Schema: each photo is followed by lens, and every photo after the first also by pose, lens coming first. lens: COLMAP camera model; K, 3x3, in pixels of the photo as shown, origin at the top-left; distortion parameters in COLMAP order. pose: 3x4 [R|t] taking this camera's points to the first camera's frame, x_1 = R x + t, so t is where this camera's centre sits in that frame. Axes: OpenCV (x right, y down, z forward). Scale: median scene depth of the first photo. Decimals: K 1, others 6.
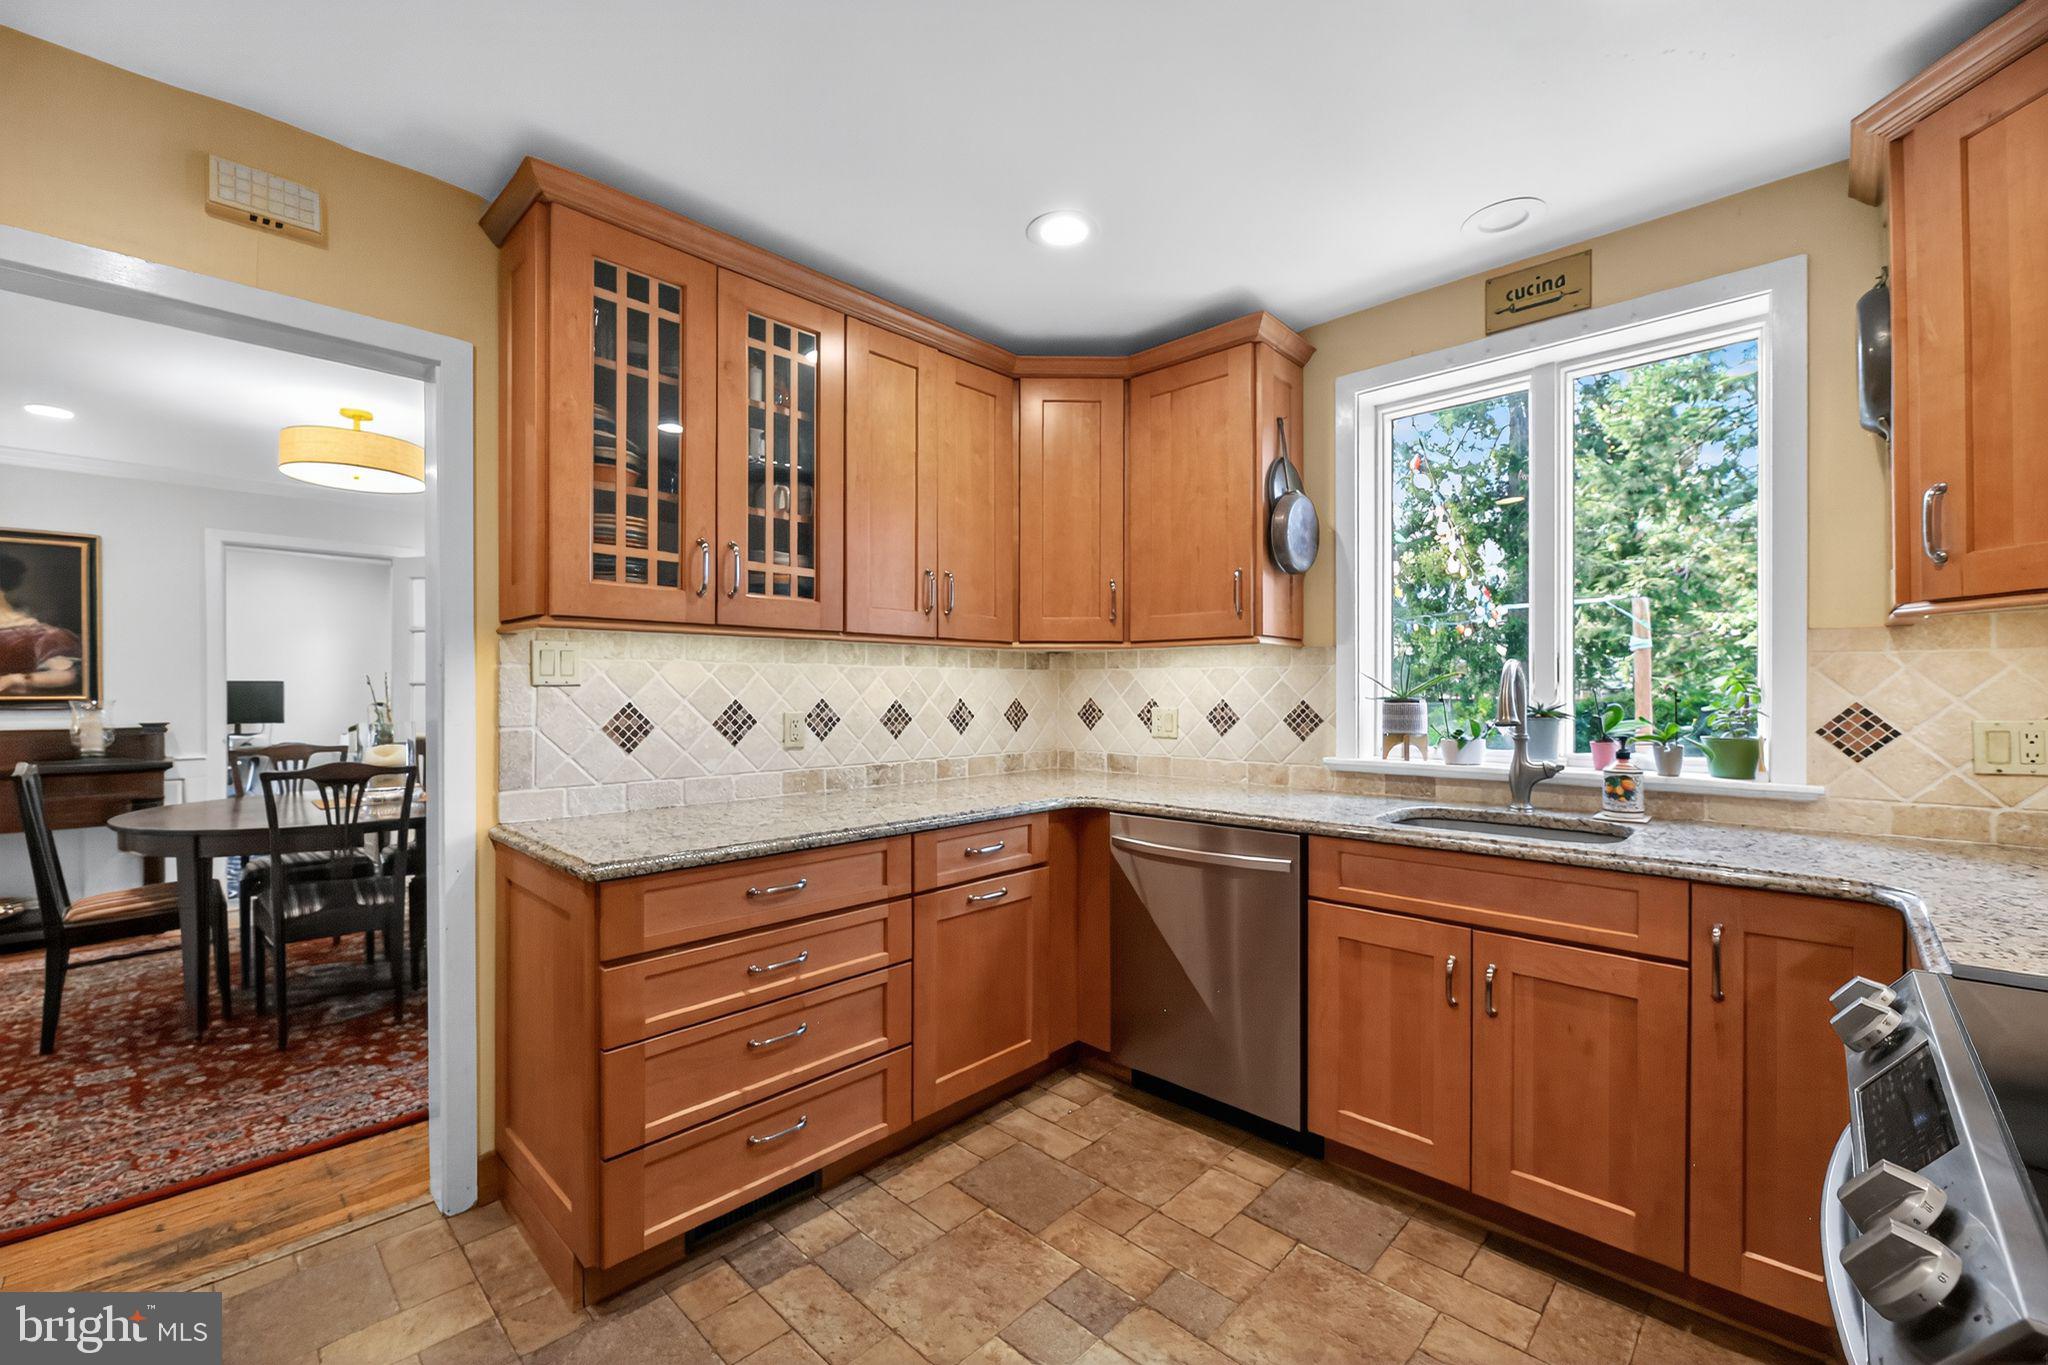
lens RADIAL K [[833.0, 0, 1015.4], [0, 833.0, 691.0], [0, 0, 1]] dist [-0.004585, -0.000515]
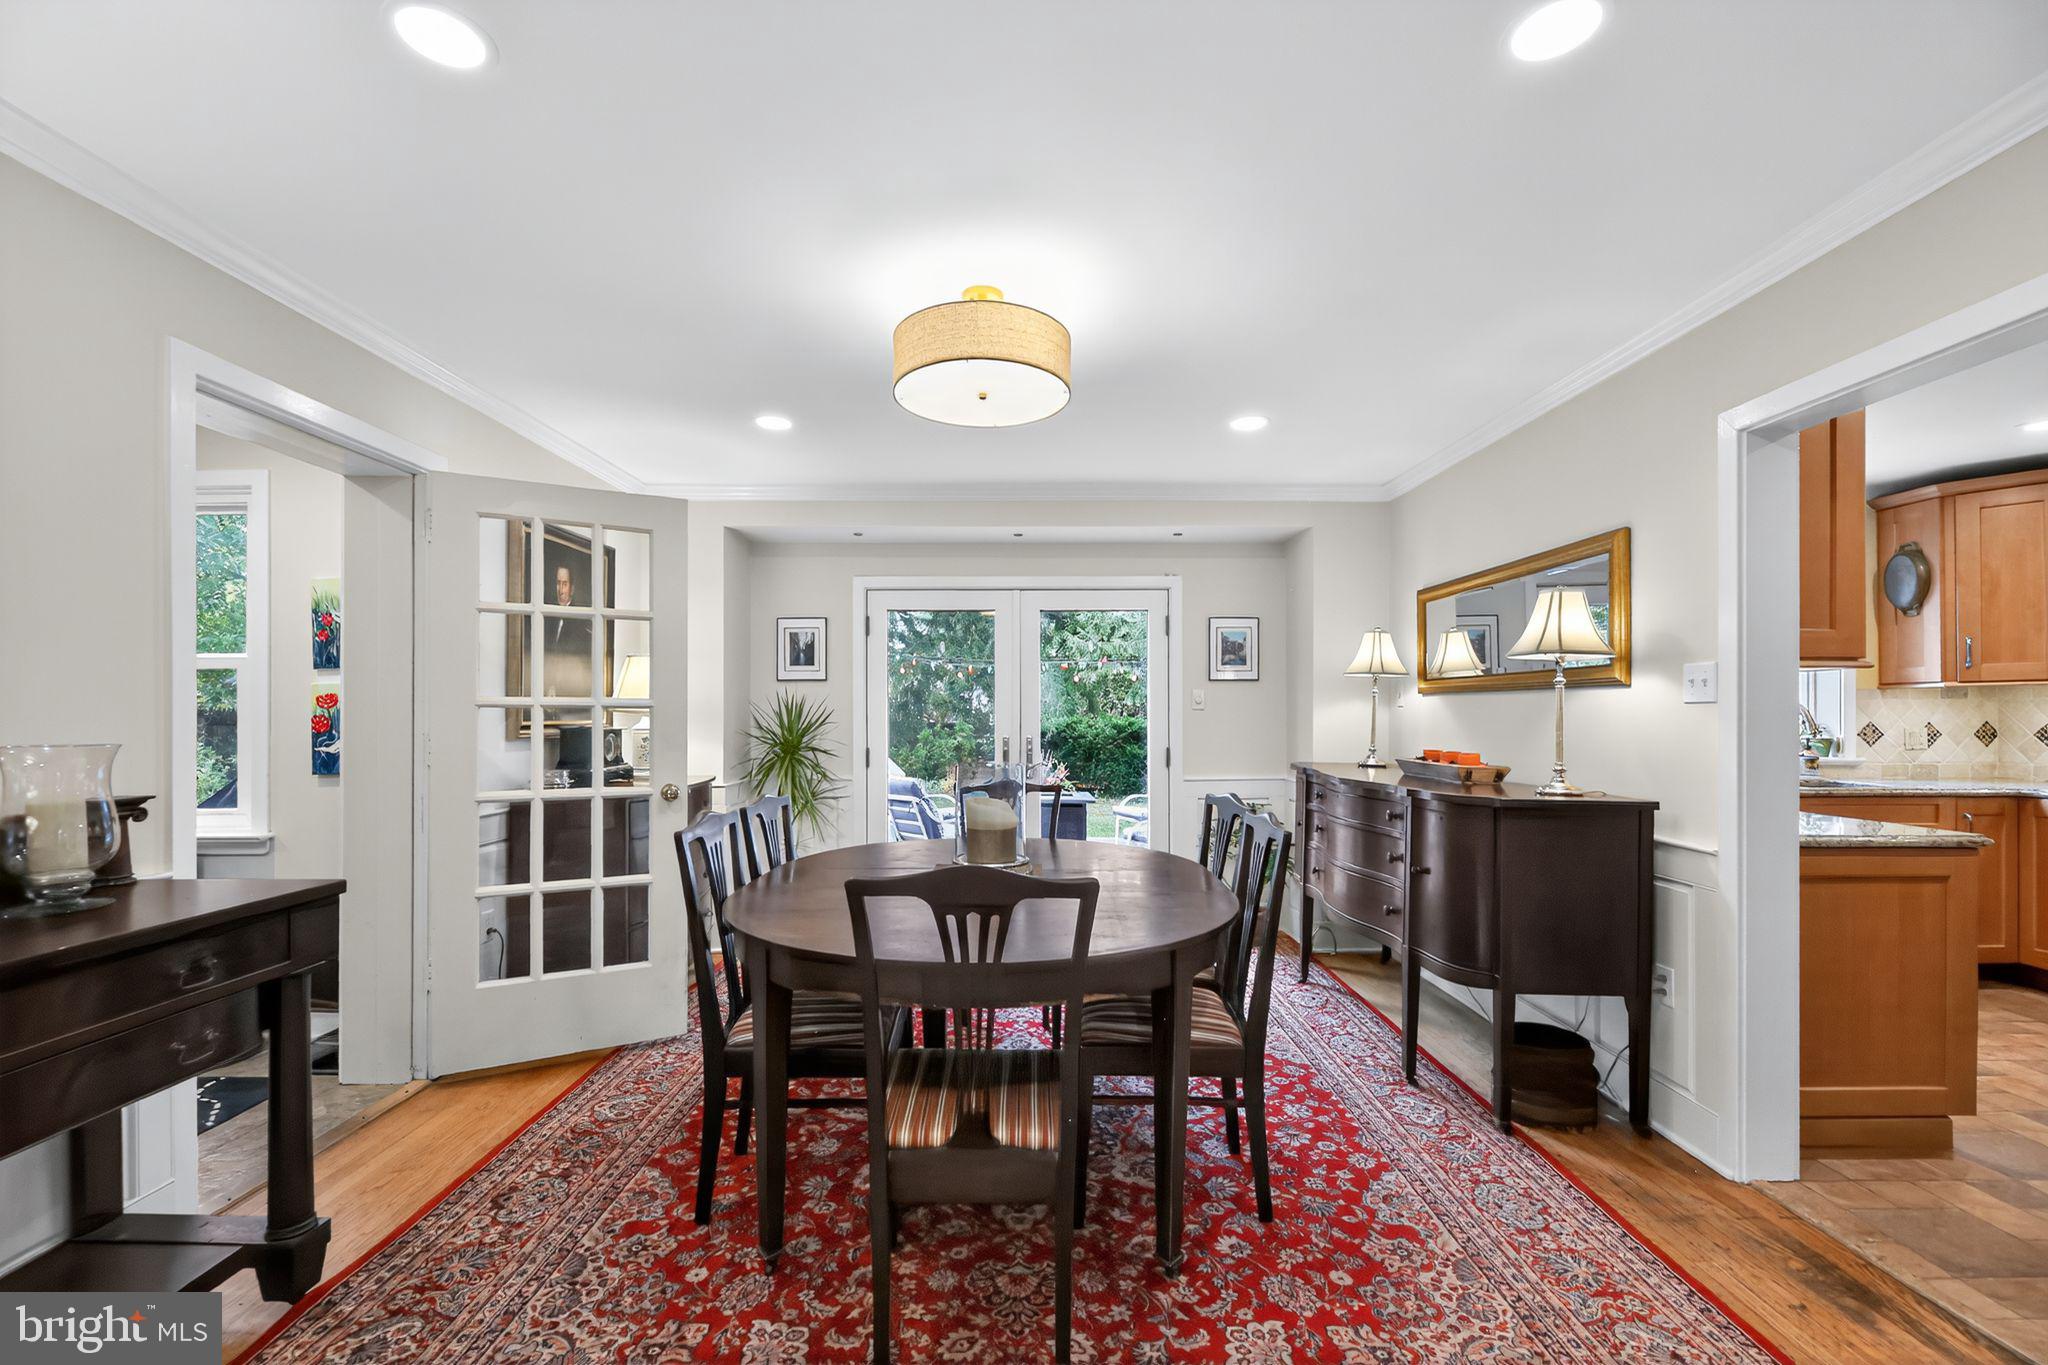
lens RADIAL K [[833.0, 0, 1029.9], [0, 833.0, 724.4], [0, 0, 1]] dist [-0.004585, -0.000515]
pose [[0.722584, -0.003507, 0.691274, -1.830606], [0.003658, 0.999993, 0.001250, 0.008423], [-0.691273, 0.001626, 0.722592, 0.751395]]
